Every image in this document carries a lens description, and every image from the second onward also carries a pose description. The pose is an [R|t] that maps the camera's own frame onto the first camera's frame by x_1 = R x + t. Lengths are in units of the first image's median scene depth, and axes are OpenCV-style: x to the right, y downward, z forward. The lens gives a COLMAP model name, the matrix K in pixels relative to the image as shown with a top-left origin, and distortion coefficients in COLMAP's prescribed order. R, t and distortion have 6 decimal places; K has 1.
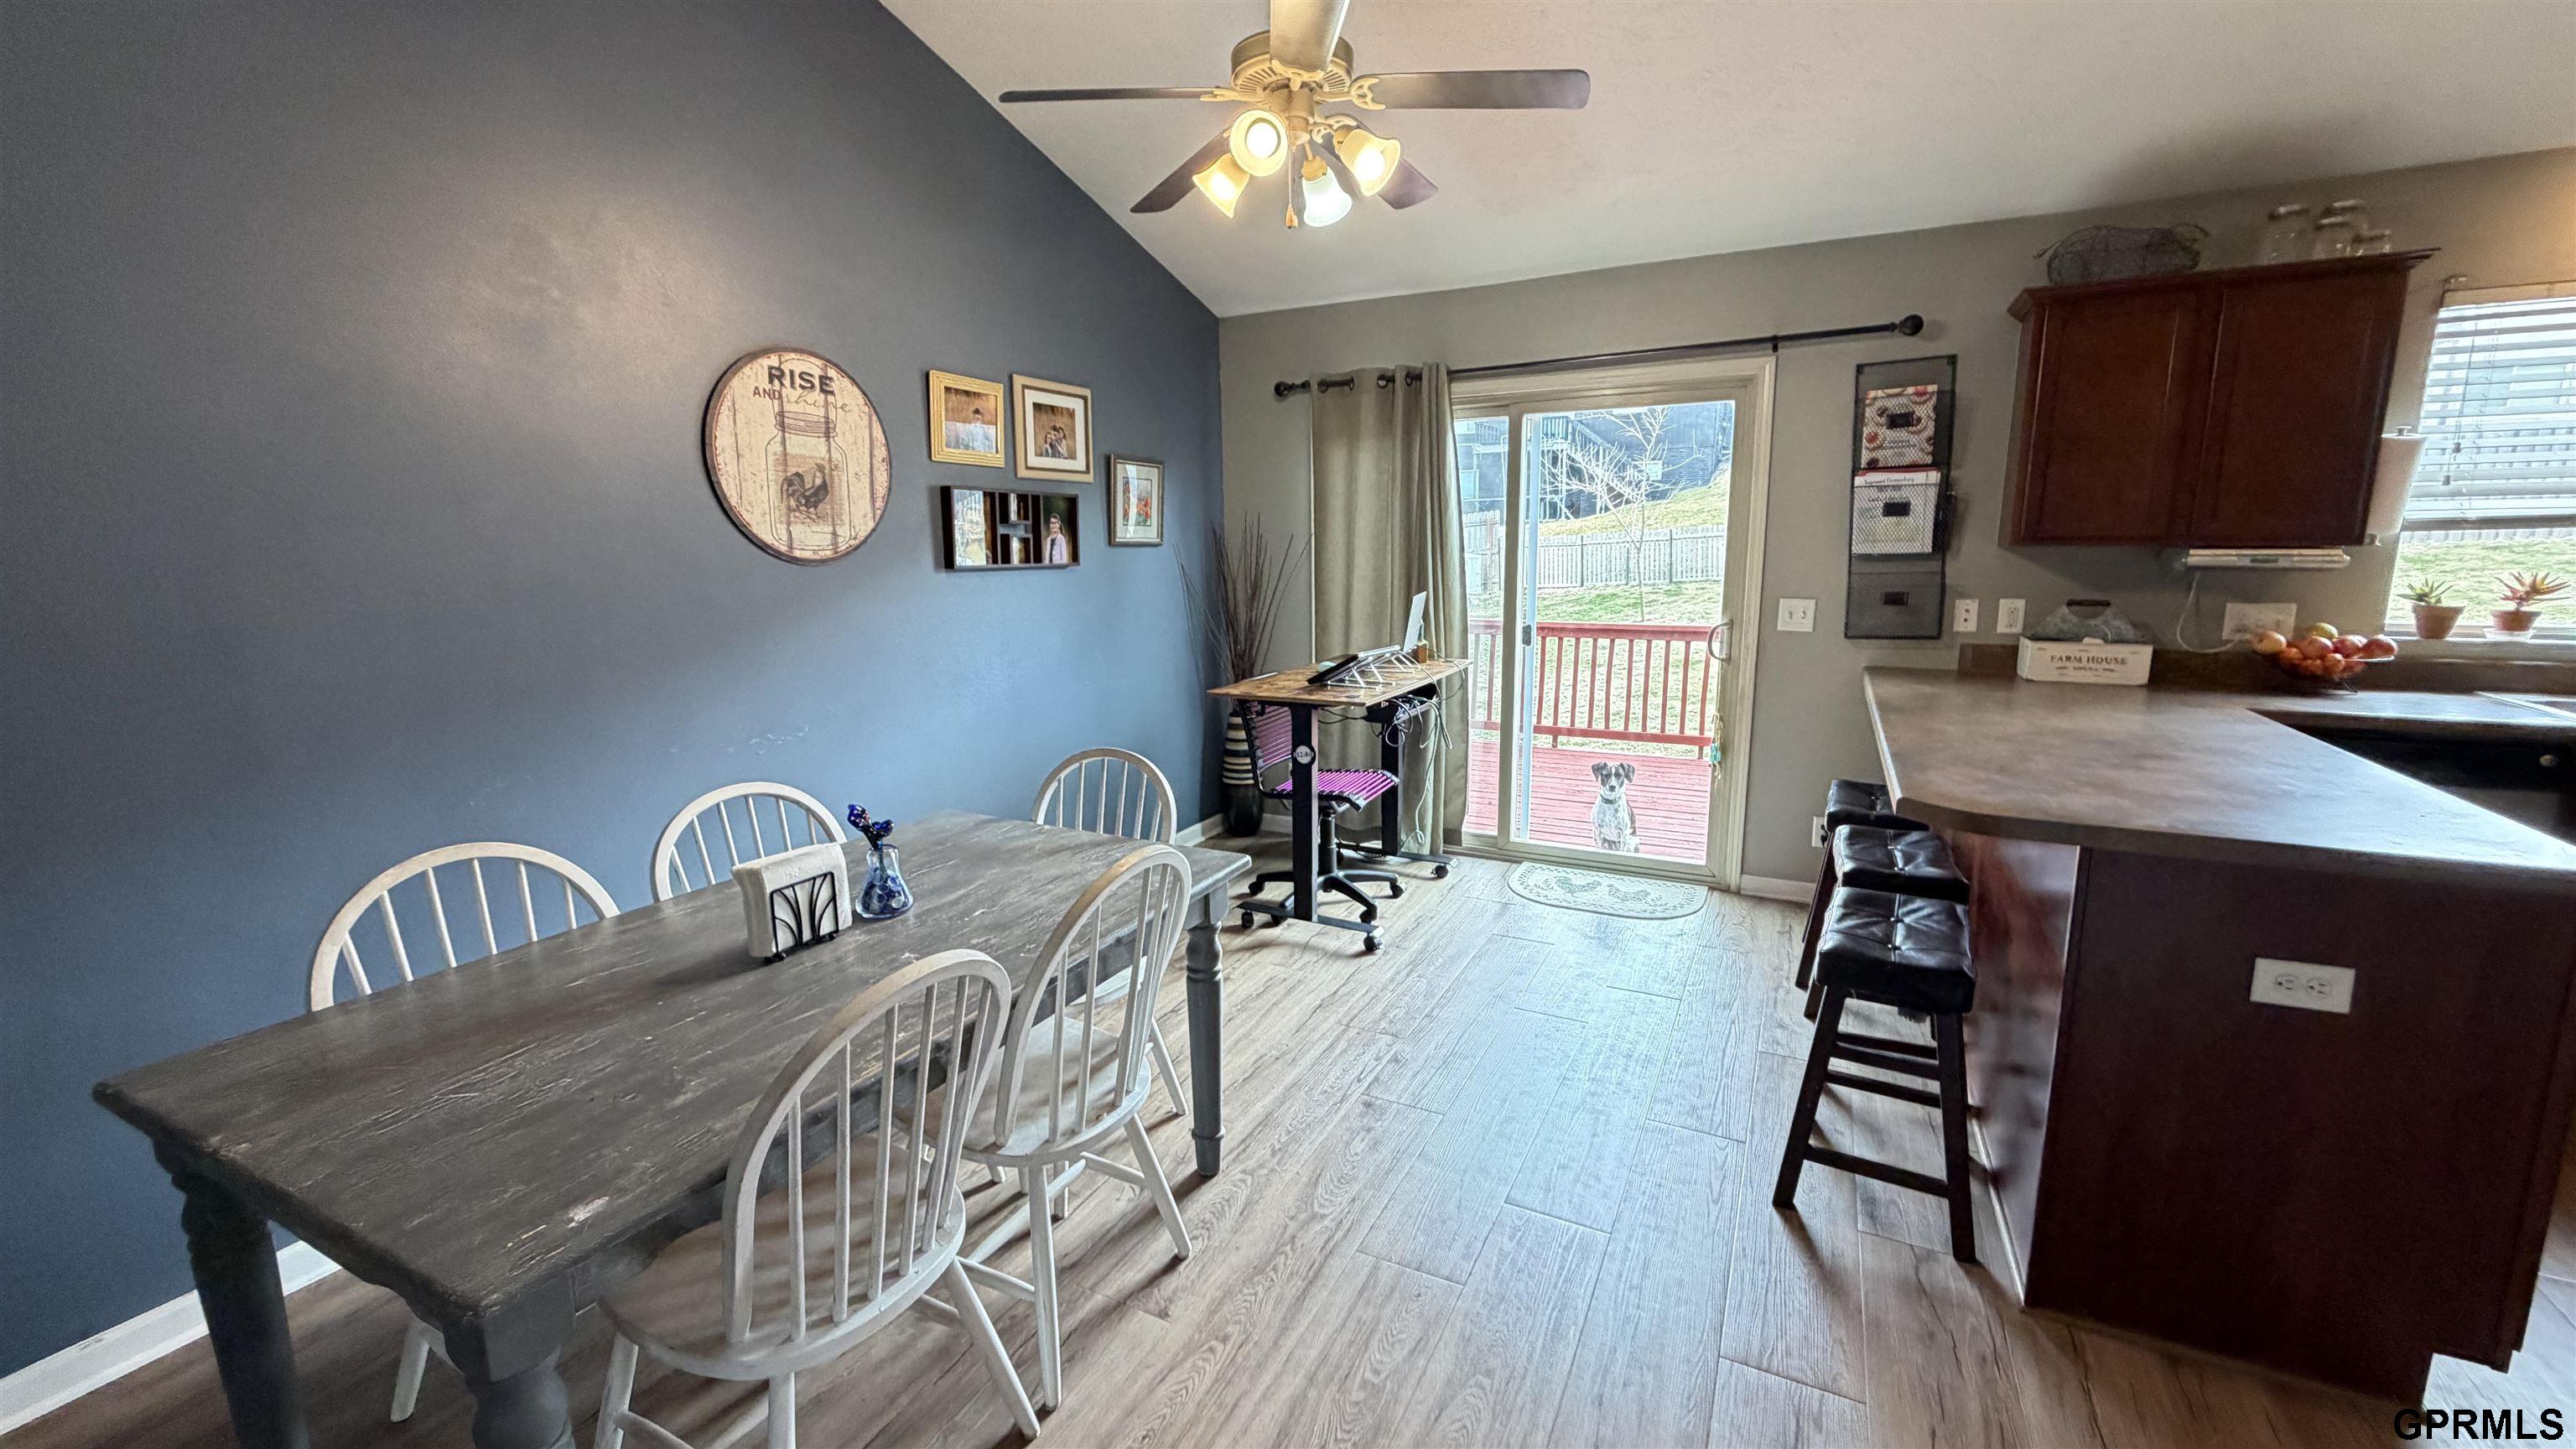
lens RADIAL K [[1019.8, 0, 1298.5], [0, 1019.8, 719.9], [0, 0, 1]] dist [0.001836, 0.000755]
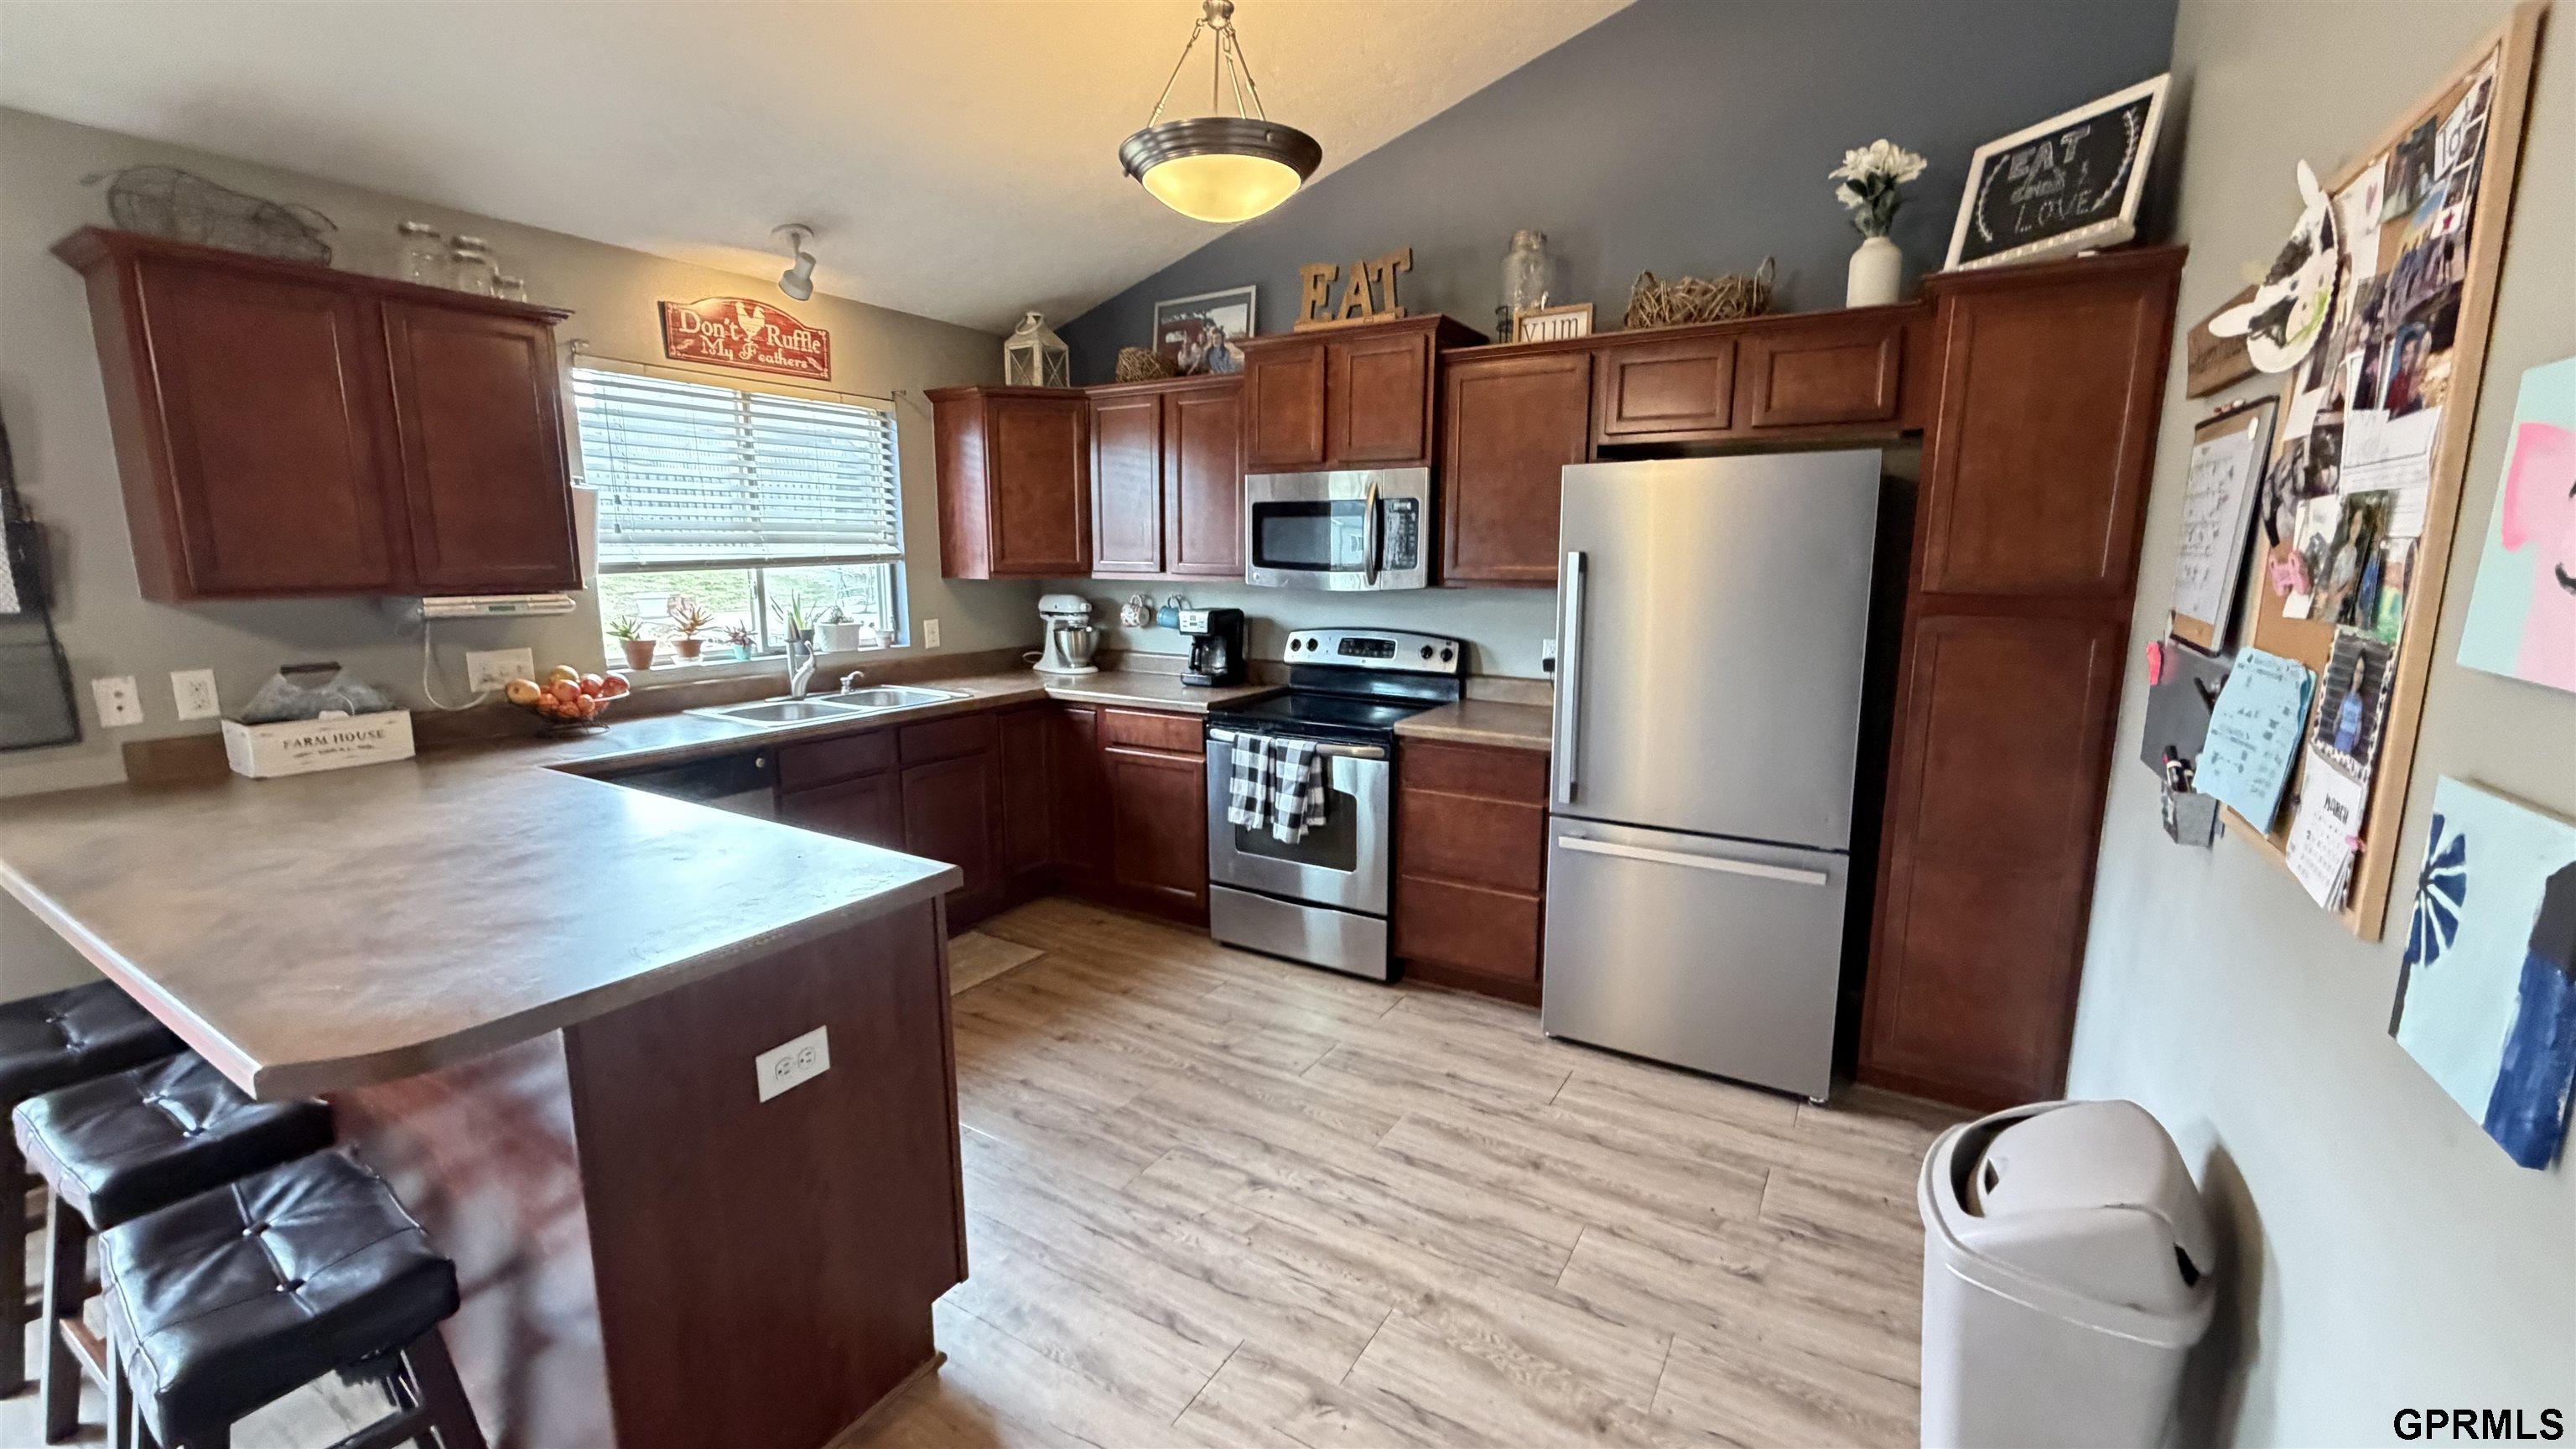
lens RADIAL K [[1019.8, 0, 1270.8], [0, 1019.8, 722.8], [0, 0, 1]] dist [0.001836, 0.000755]
pose [[0.081952, -0.161174, 0.983518, 0.058430], [0.169485, 0.974717, 0.145609, -0.069327], [-0.982120, 0.154758, 0.107197, 0.216781]]
